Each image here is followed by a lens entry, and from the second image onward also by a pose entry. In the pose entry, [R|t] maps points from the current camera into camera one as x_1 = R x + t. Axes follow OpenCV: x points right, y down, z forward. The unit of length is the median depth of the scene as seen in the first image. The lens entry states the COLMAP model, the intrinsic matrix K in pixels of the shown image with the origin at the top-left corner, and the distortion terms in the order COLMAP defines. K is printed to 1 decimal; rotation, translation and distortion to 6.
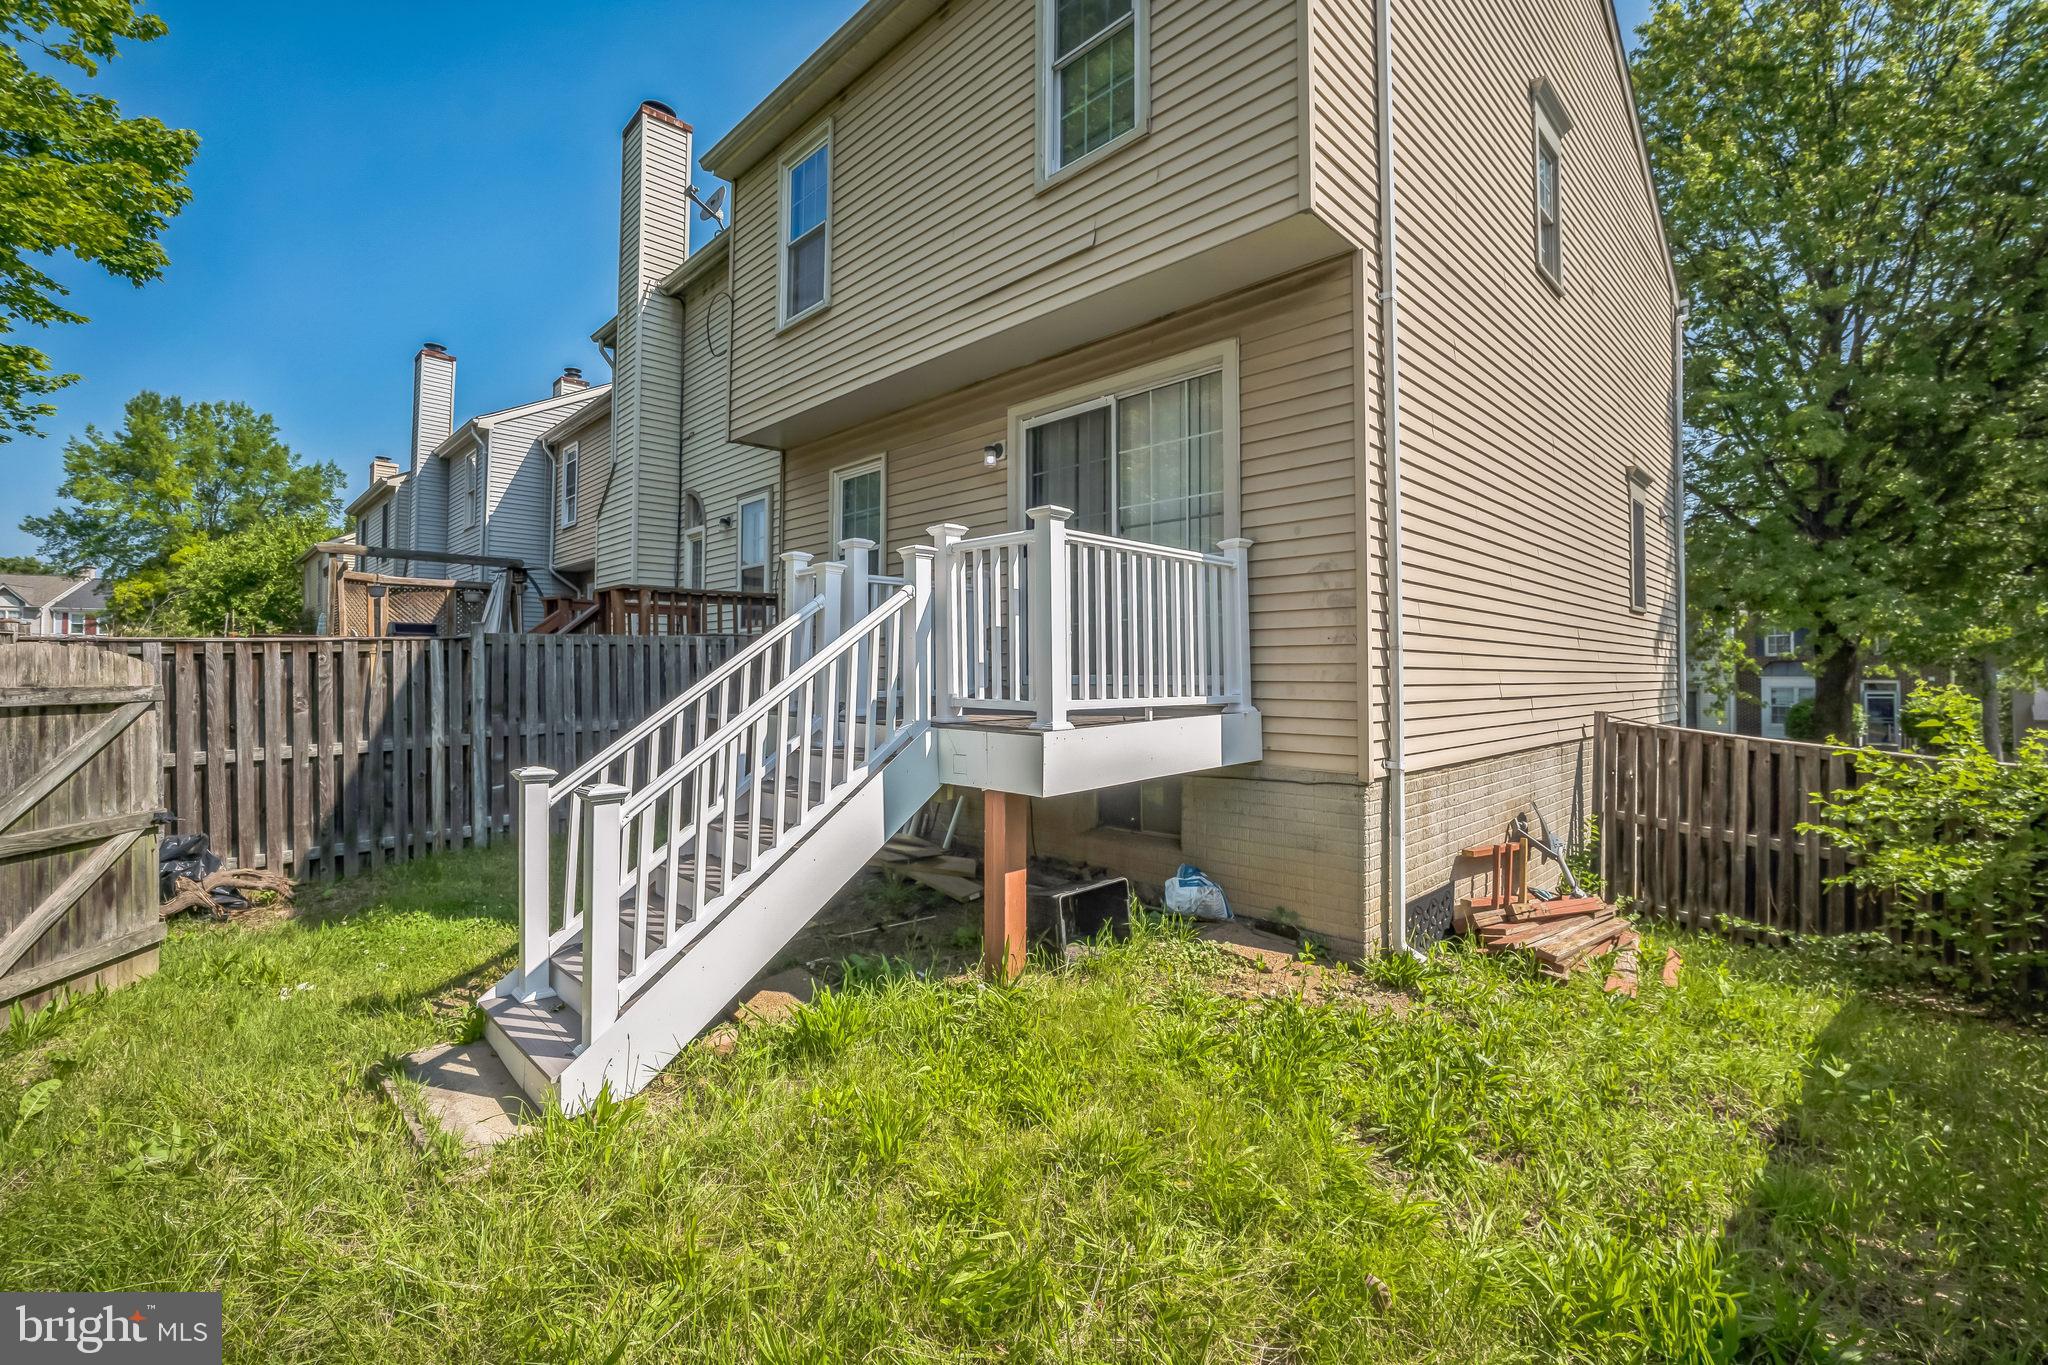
lens RADIAL K [[870.0, 0, 1029.5], [0, 870.0, 675.3], [0, 0, 1]] dist [-0.001139, 0.003901]
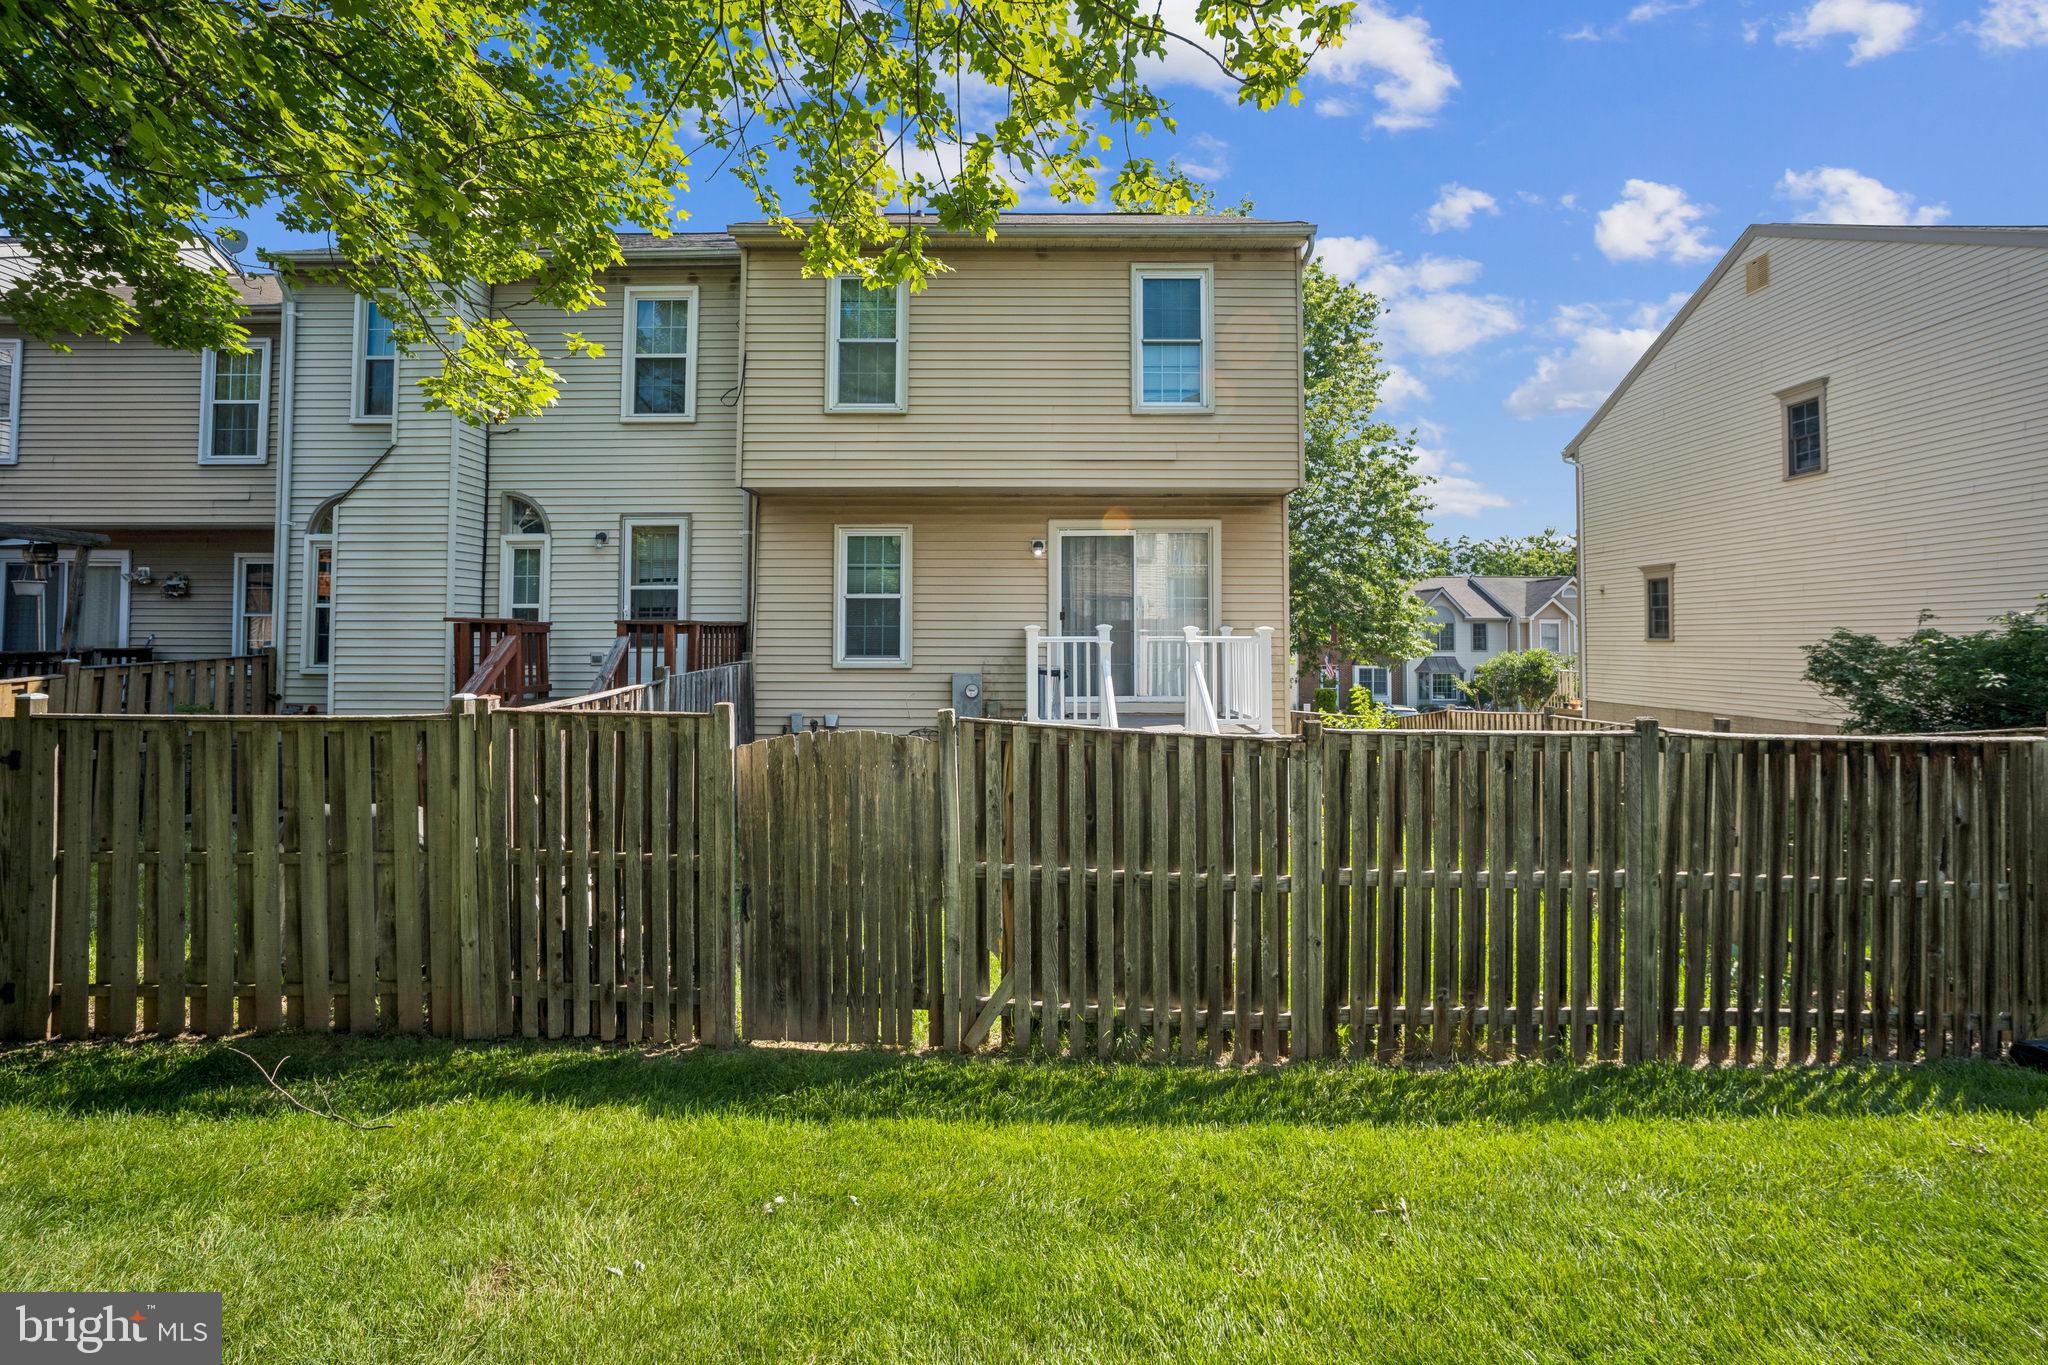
lens RADIAL K [[859.5, 0, 1024.0], [0, 859.5, 682.5], [0, 0, 1]] dist [-0.003827, -0.000053]
pose [[0.707415, -0.022503, 0.706440, -1.134285], [0.004957, 0.999626, 0.026878, -0.064746], [-0.706781, -0.015512, 0.707262, -0.034070]]
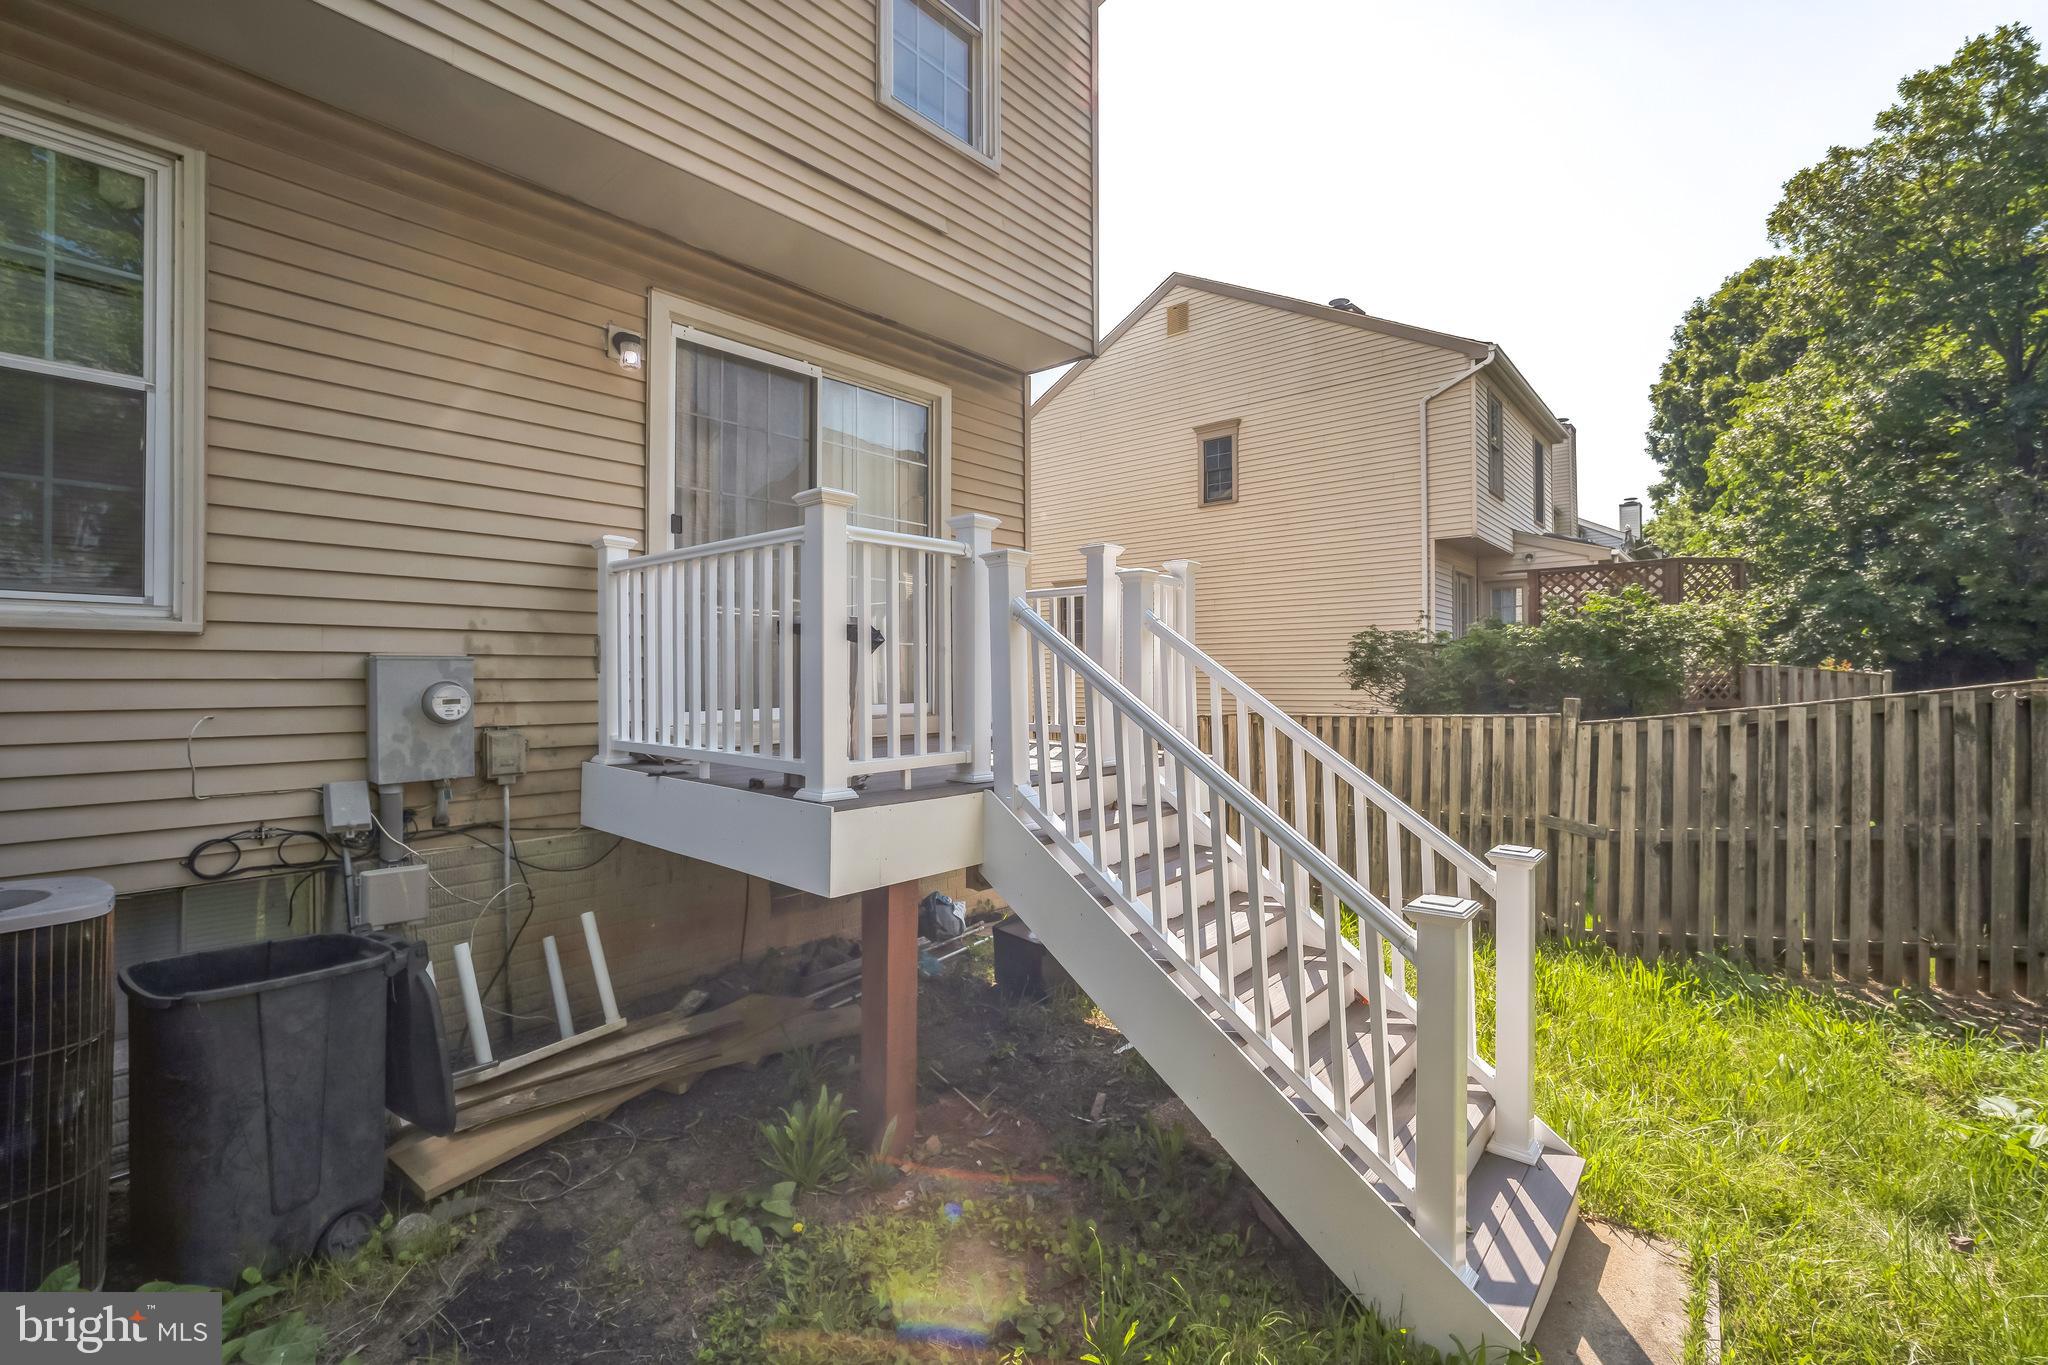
lens RADIAL K [[859.5, 0, 1024.0], [0, 859.5, 682.5], [0, 0, 1]] dist [-0.003827, -0.000053]
pose [[-0.039961, -0.006095, 0.999183, -0.669068], [0.010621, 0.999922, 0.006524, -0.022095], [-0.999145, 0.010873, -0.039893, 0.766150]]
